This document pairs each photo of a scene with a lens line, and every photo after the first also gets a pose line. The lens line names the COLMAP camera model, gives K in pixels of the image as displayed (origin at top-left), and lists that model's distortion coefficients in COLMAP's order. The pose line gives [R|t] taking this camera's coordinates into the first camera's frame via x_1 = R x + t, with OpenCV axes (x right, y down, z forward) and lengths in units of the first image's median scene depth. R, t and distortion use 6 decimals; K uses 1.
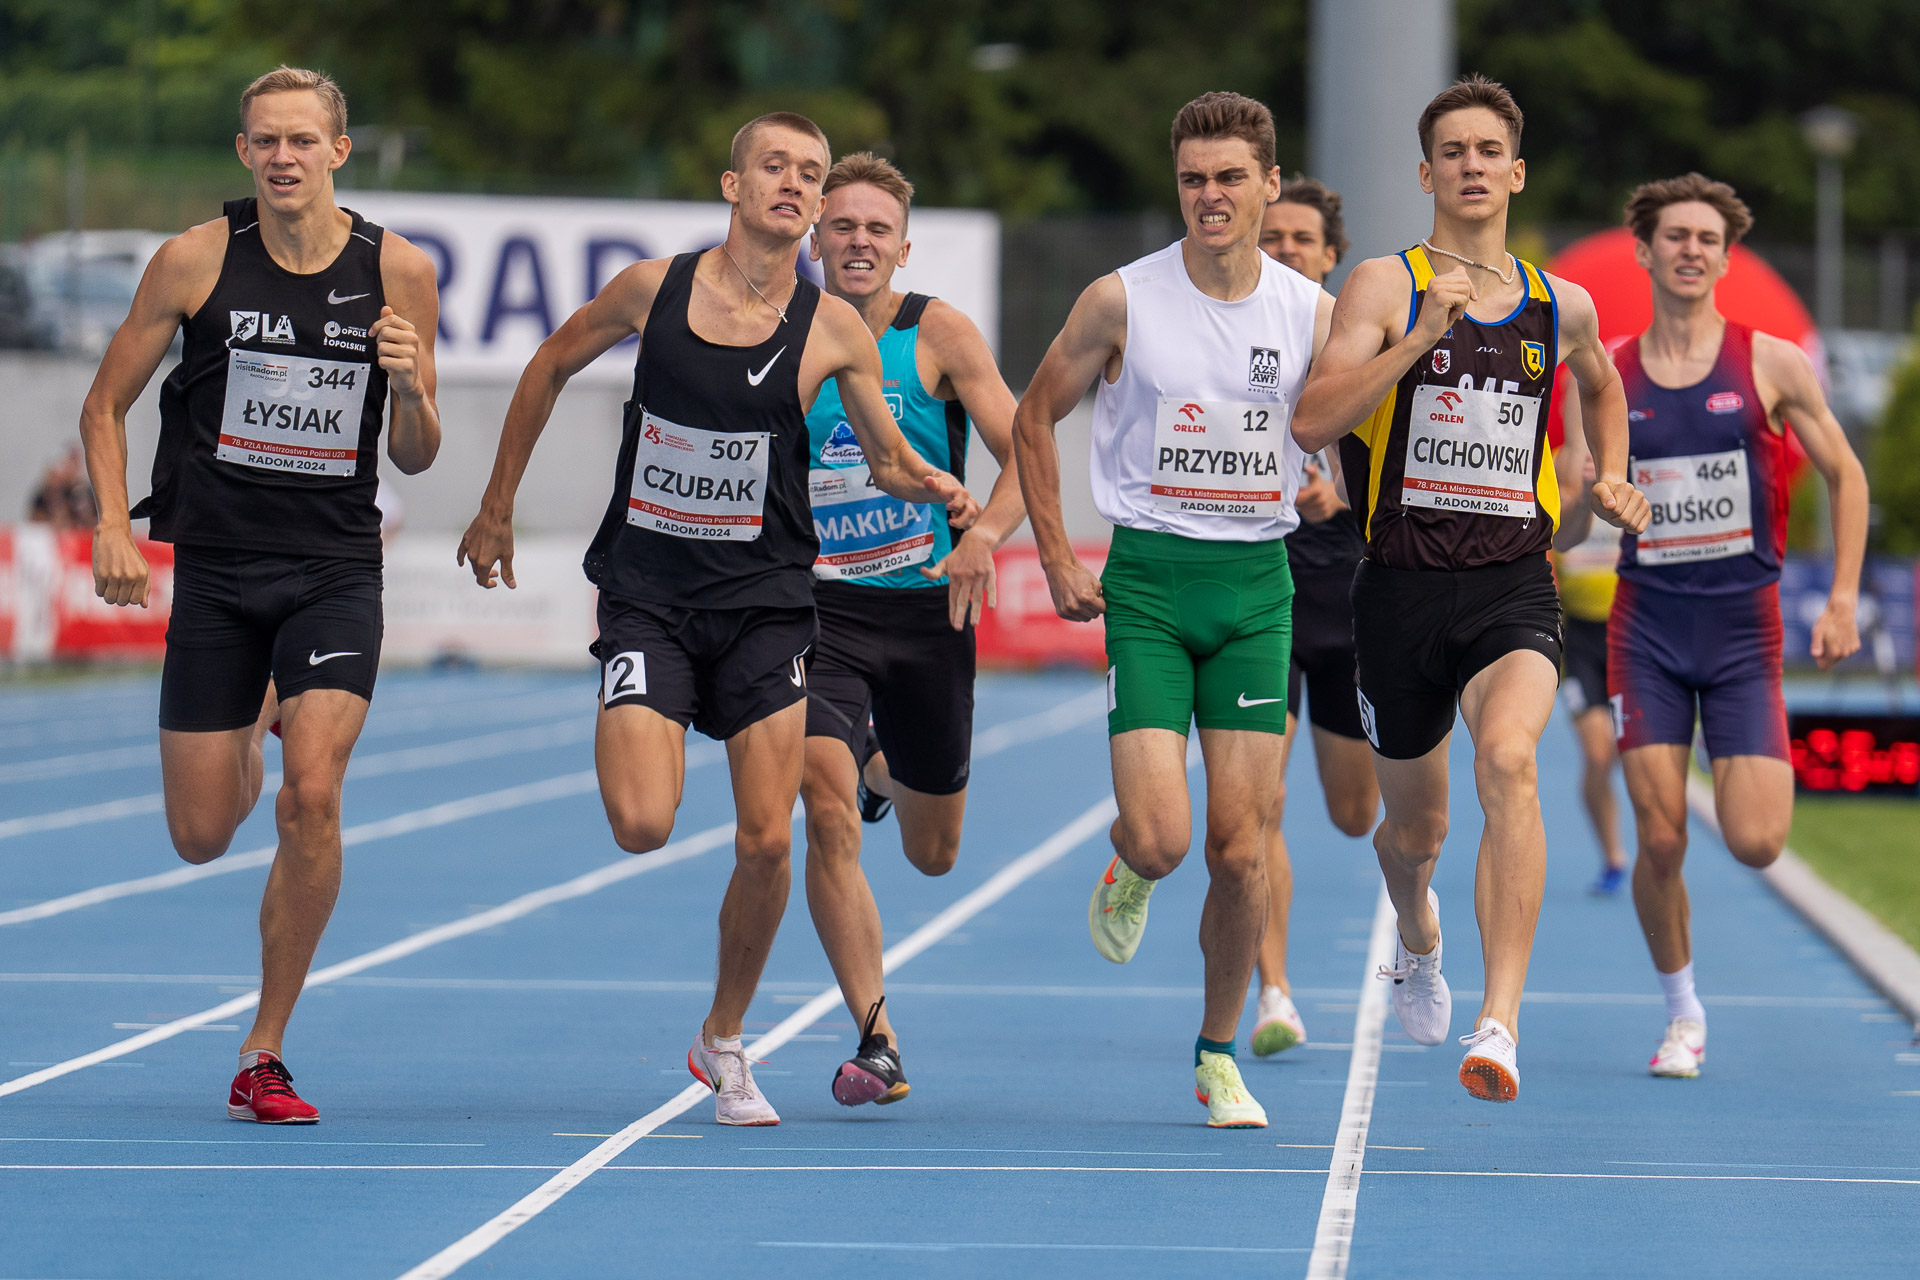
lens RADIAL K [[10034.4, 0, 964.3], [0, 10034.4, 664.8], [0, 0, 1]] dist [2.359158, 13.201018]
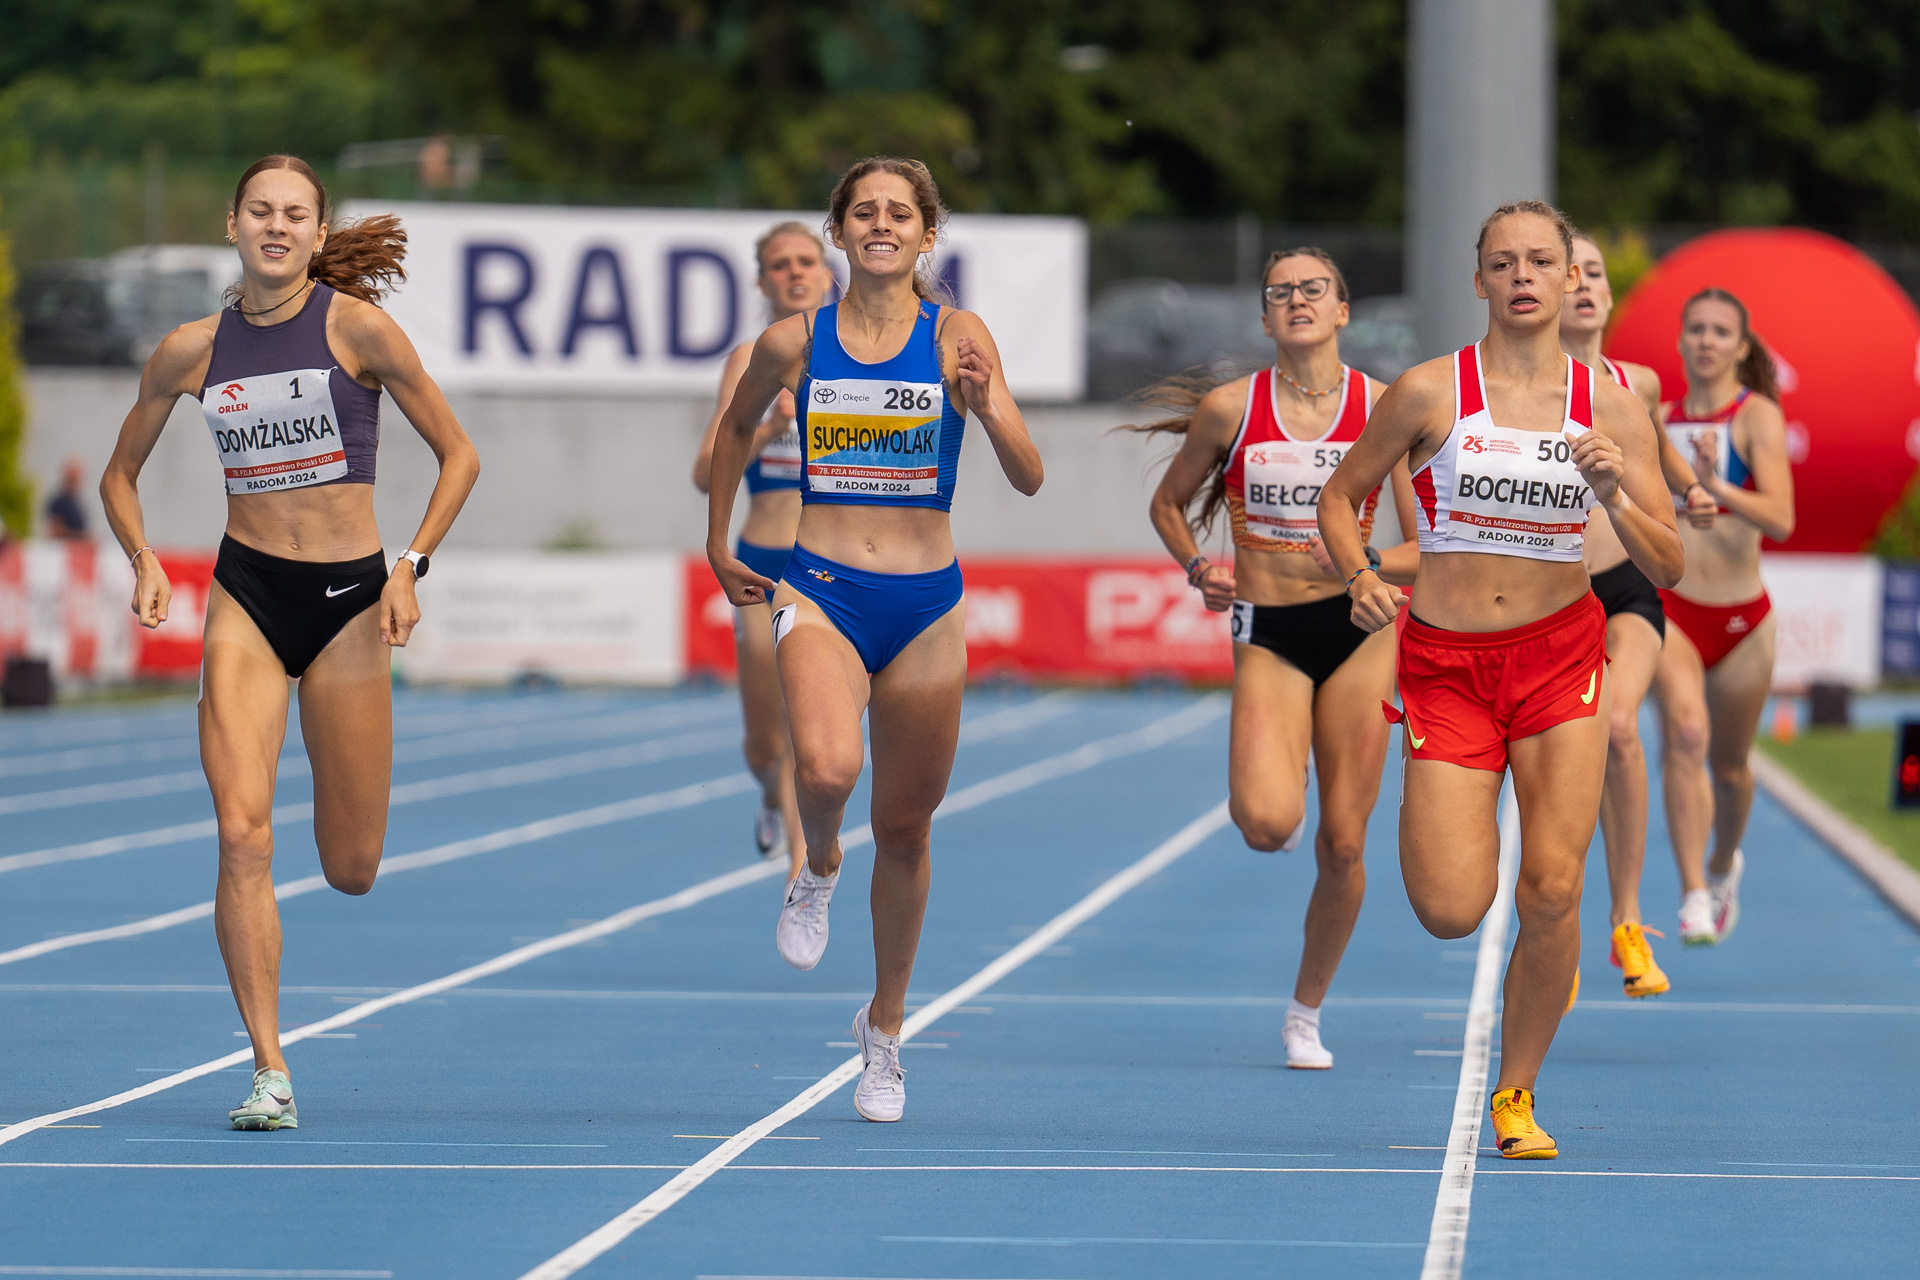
lens RADIAL K [[9041.2, 0, 960.0], [0, 9041.2, 640.0], [0, 0, 1]] dist [2.056277, 3.628076]
pose [[0.999805, -0.005536, -0.018937, 0.007124], [0.005528, 0.999985, -0.000443, -0.003410], [0.018939, 0.000339, 0.999821, 0.112610]]
